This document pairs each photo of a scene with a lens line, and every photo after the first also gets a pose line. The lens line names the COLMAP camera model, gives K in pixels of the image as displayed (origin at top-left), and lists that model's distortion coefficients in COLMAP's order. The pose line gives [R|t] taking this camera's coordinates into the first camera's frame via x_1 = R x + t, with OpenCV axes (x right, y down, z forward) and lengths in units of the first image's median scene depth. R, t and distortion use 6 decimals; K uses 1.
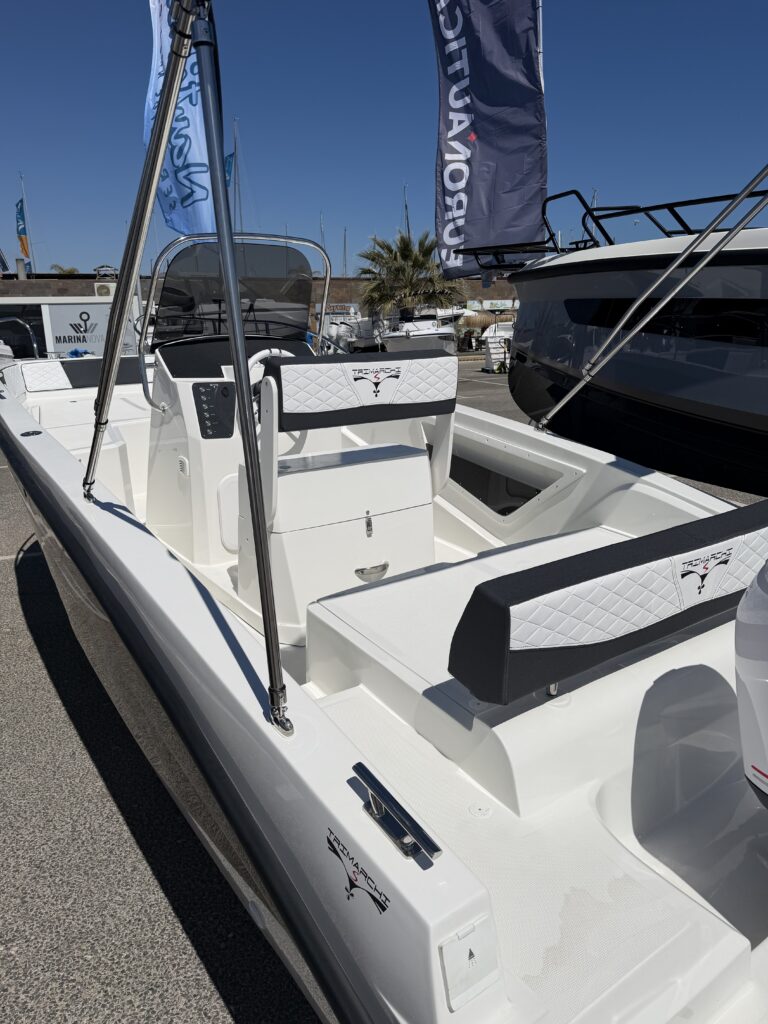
lens RADIAL K [[699.0, 0, 385.4], [0, 699.0, 507.0], [0, 0, 1]] dist [0.054842, -0.004935]
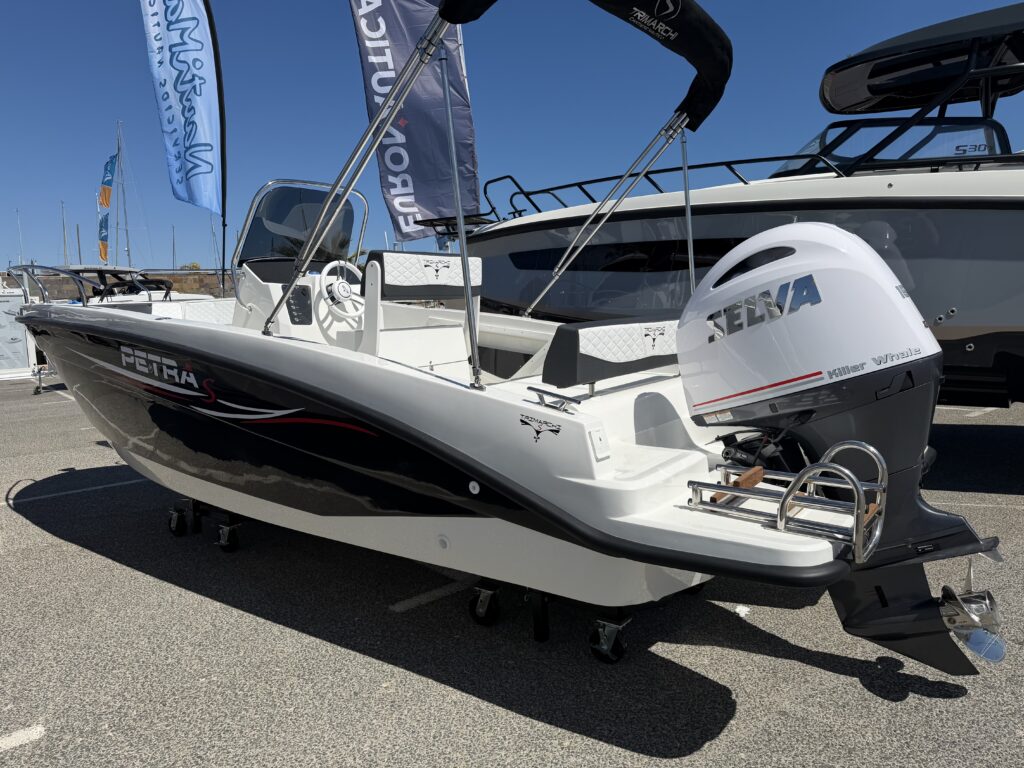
lens RADIAL K [[699.0, 0, 511.0], [0, 699.0, 382.8], [0, 0, 1]] dist [0.054842, -0.004935]
pose [[0.950081, -0.053634, 0.307359, -0.247274], [0.104528, 0.982901, -0.151592, 0.226068], [-0.293973, 0.176153, 0.939441, -0.314462]]
